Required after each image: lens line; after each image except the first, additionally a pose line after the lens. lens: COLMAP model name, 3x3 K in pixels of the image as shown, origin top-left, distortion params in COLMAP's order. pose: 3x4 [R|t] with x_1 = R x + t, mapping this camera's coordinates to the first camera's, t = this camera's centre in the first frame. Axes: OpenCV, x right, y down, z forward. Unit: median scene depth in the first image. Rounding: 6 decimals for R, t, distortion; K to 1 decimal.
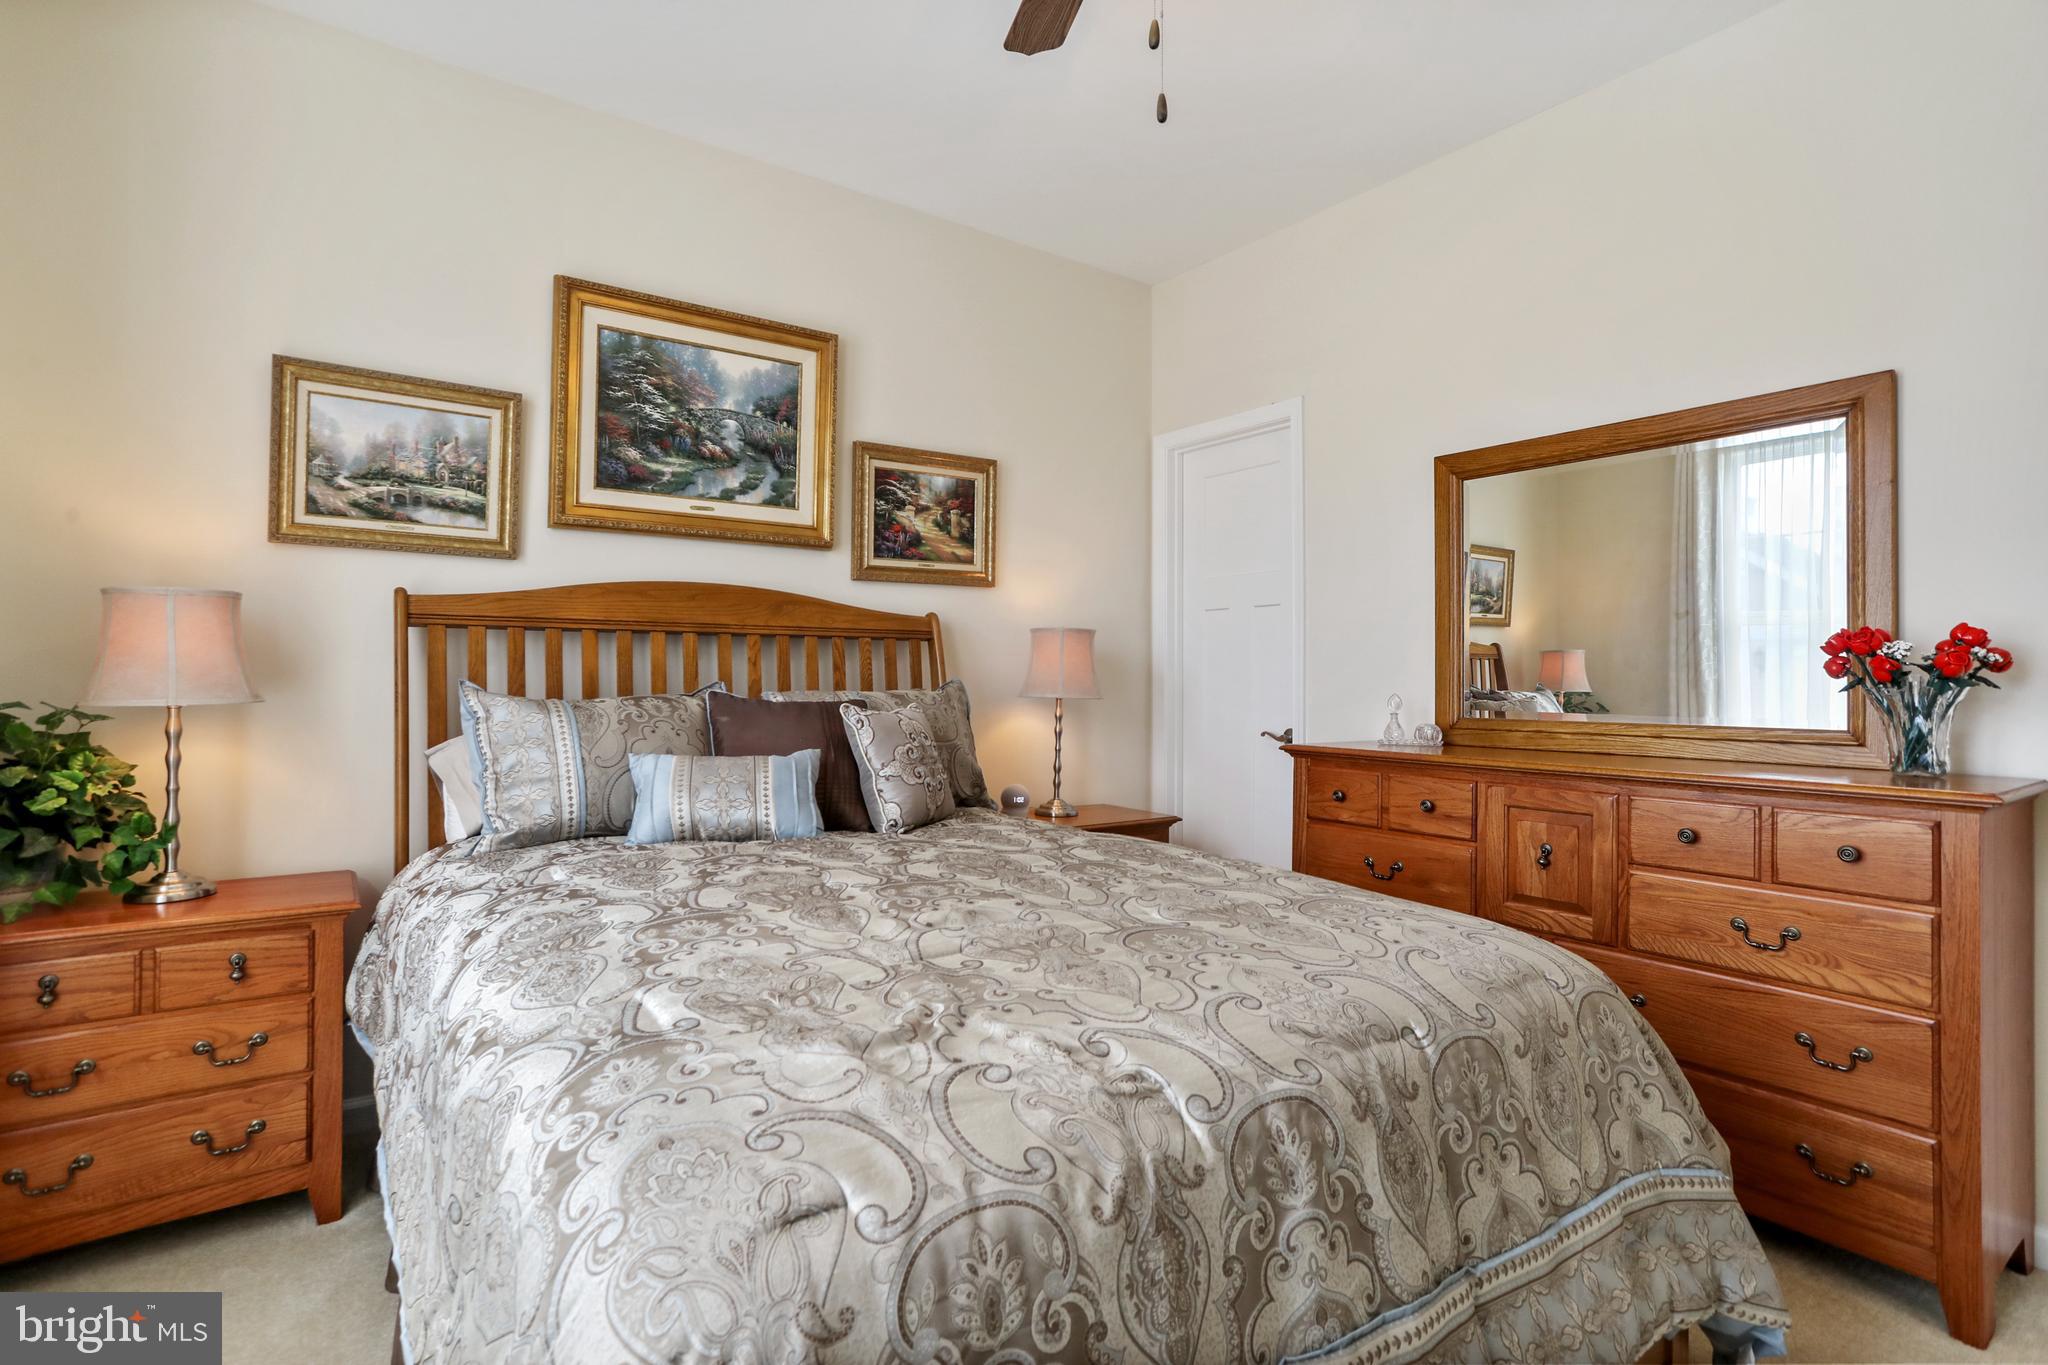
lens RADIAL K [[998.6, 0, 1009.5], [0, 998.6, 675.7], [0, 0, 1]] dist [-0.043355, 0.020104]
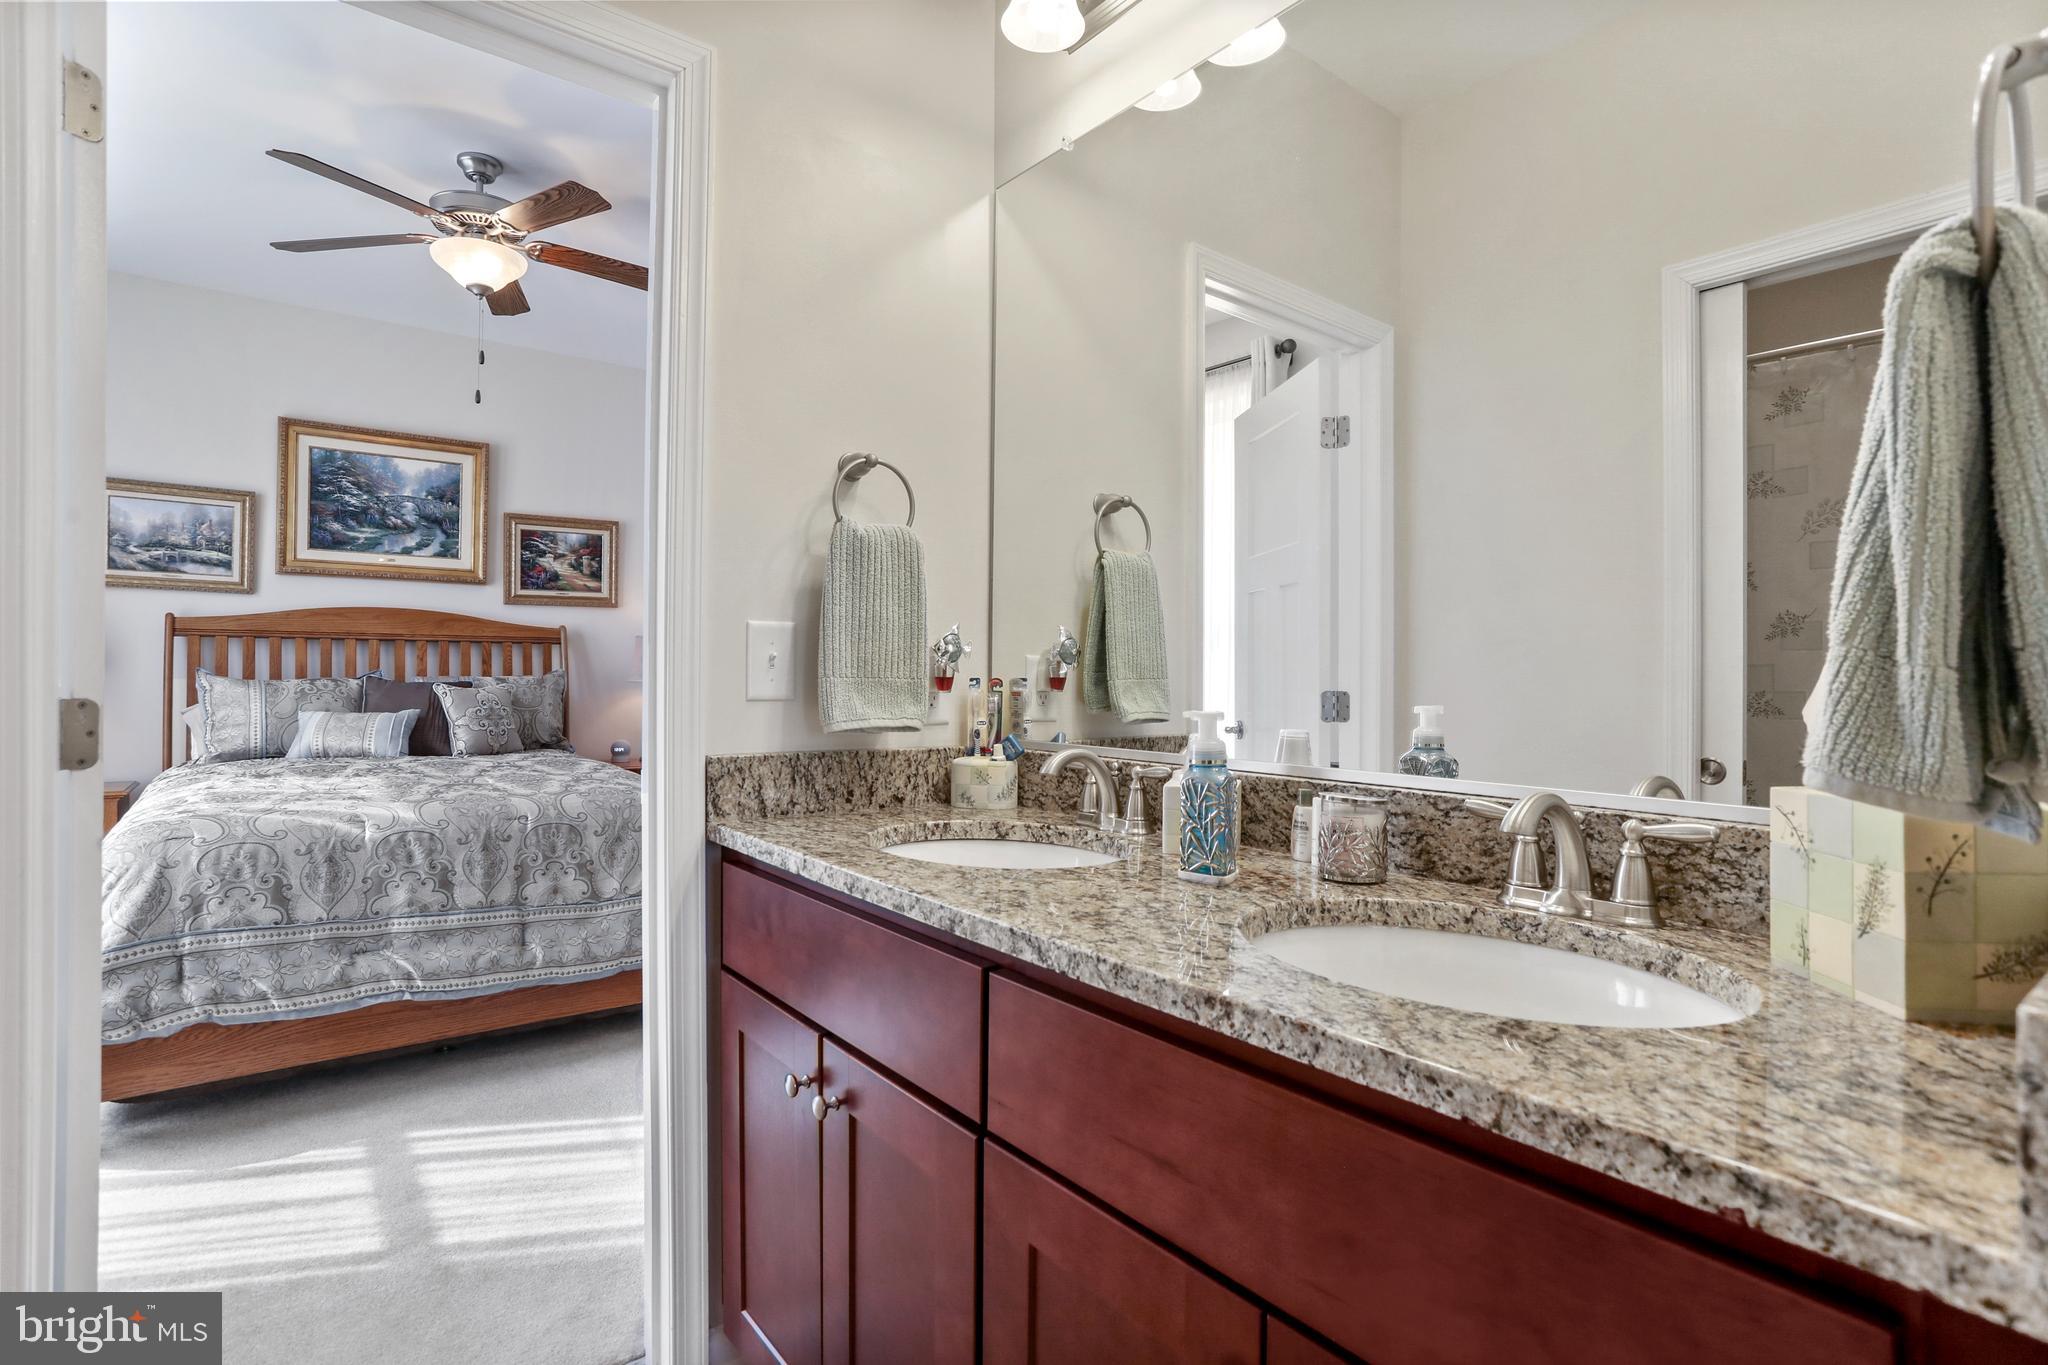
lens RADIAL K [[998.6, 0, 1044.1], [0, 998.6, 684.3], [0, 0, 1]] dist [-0.043355, 0.020104]
pose [[0.999761, -0.001144, 0.021851, 0.734858], [0.000967, 0.999967, 0.008079, 0.017465], [-0.021859, -0.008056, 0.999729, -0.610021]]
